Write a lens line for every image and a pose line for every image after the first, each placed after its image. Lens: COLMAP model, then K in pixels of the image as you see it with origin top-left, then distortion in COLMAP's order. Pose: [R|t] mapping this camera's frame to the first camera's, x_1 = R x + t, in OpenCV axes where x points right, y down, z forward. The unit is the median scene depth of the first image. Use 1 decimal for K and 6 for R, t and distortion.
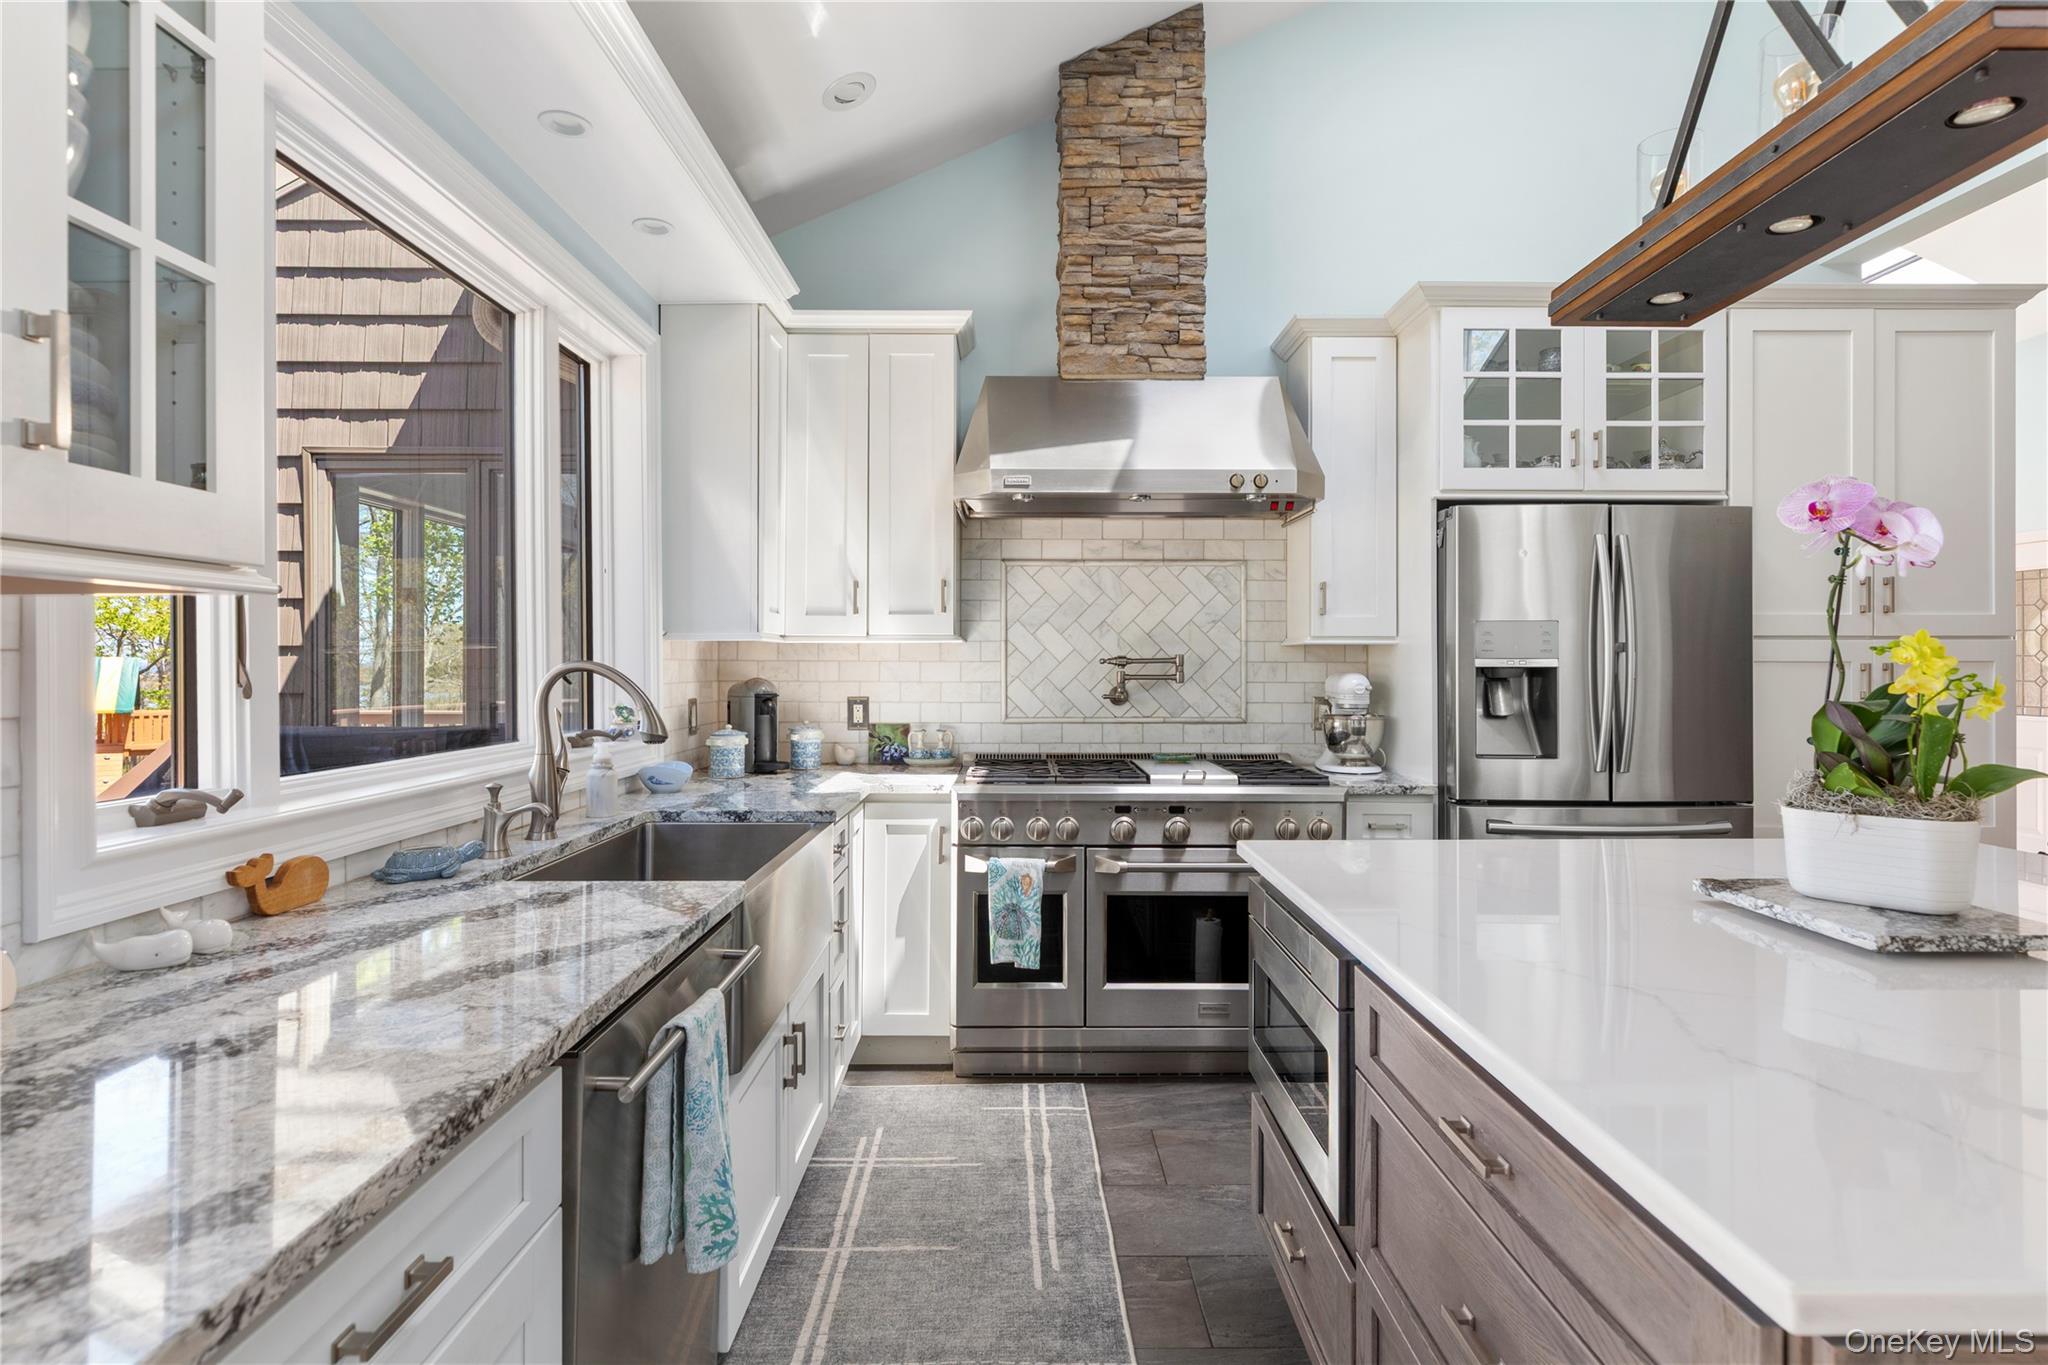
lens RADIAL K [[1014.0, 0, 1016.0], [0, 1014.0, 654.0], [0, 0, 1]] dist [-0.001866, 0.000013]
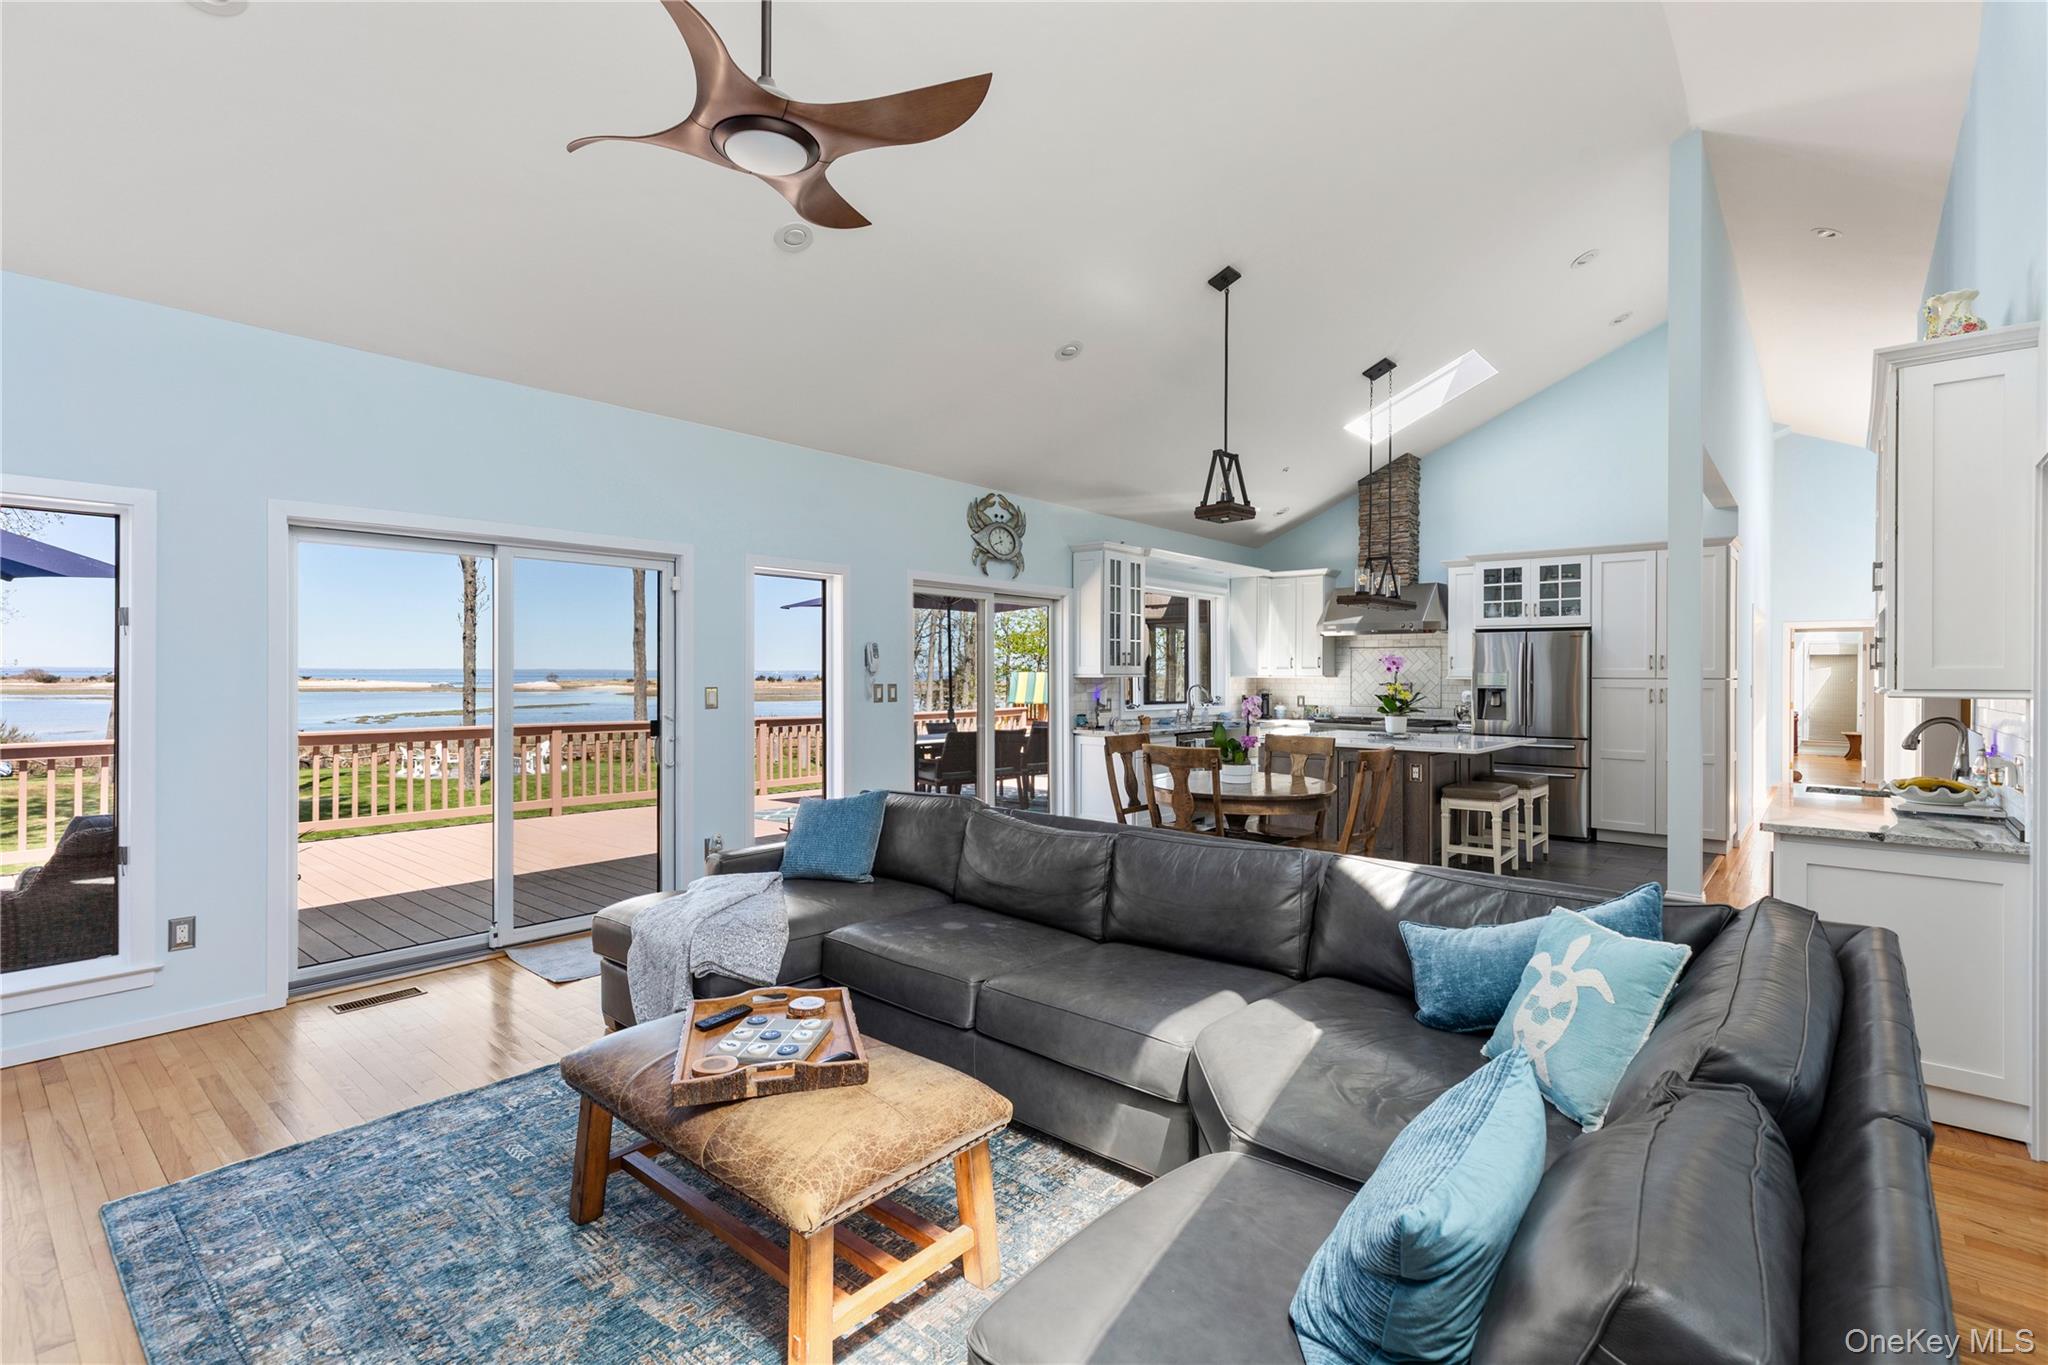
lens RADIAL K [[928.4, 0, 1024.0], [0, 928.4, 673.6], [0, 0, 1]] dist [0.009029, 0.000373]
pose [[0.753803, 0.003054, -0.657094, 1.085804], [-0.001523, 0.999995, 0.002900, -0.030622], [0.657099, -0.001186, 0.753803, -1.668326]]
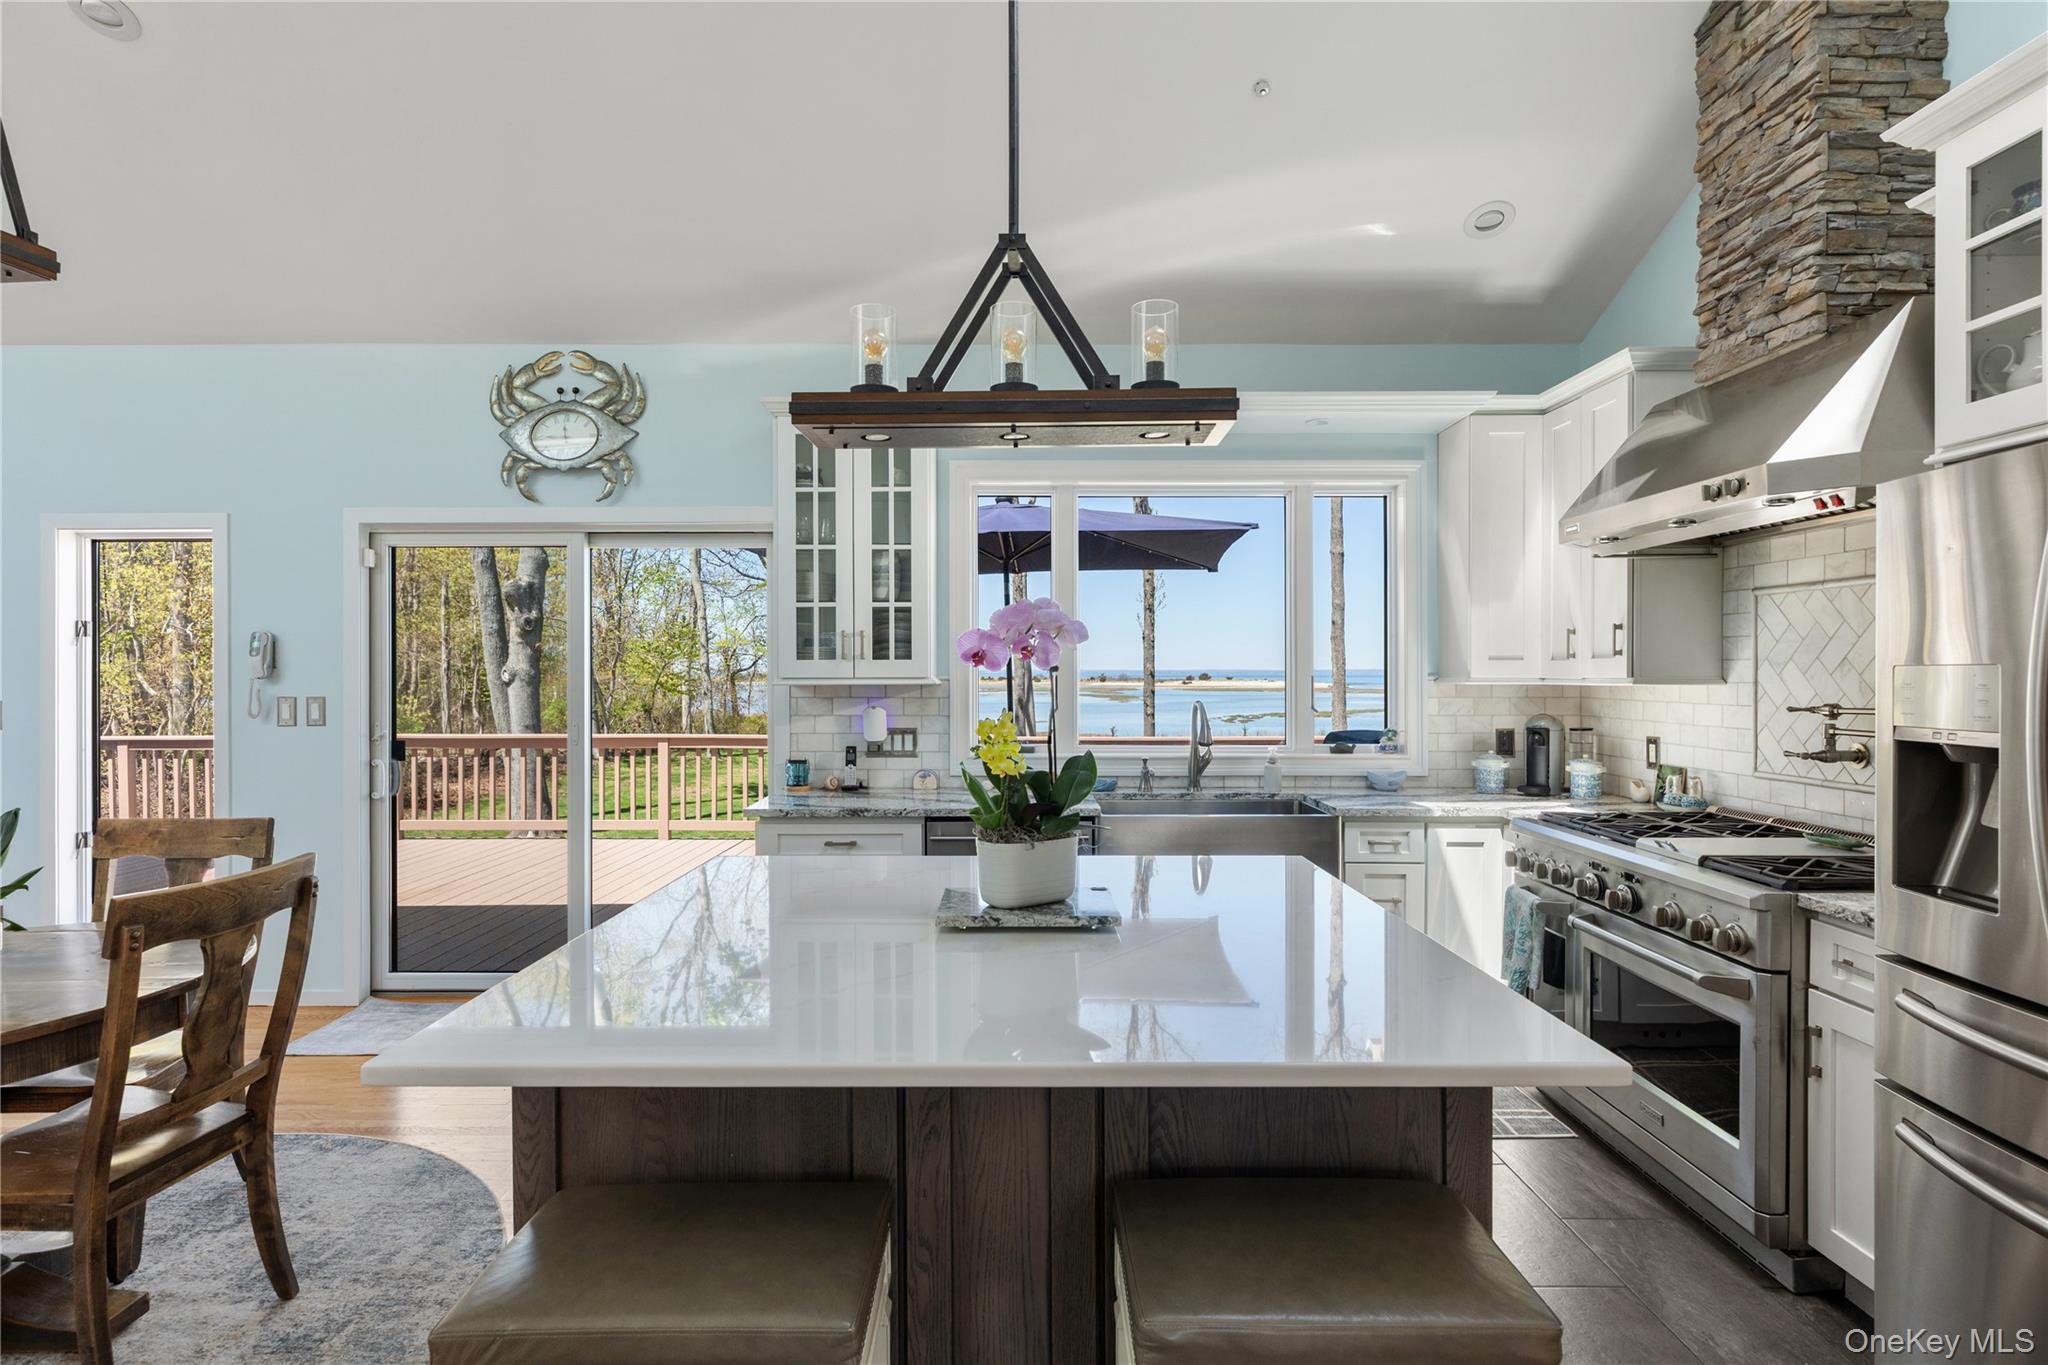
lens RADIAL K [[1050.9, 0, 1031.0], [0, 1050.9, 678.5], [0, 0, 1]] dist [0.000394, -0.000051]
pose [[0.000738, 0.005704, -0.999983, 0.965375], [0.007409, 0.999956, 0.005710, -0.028268], [0.999972, -0.007413, 0.000696, 0.415078]]
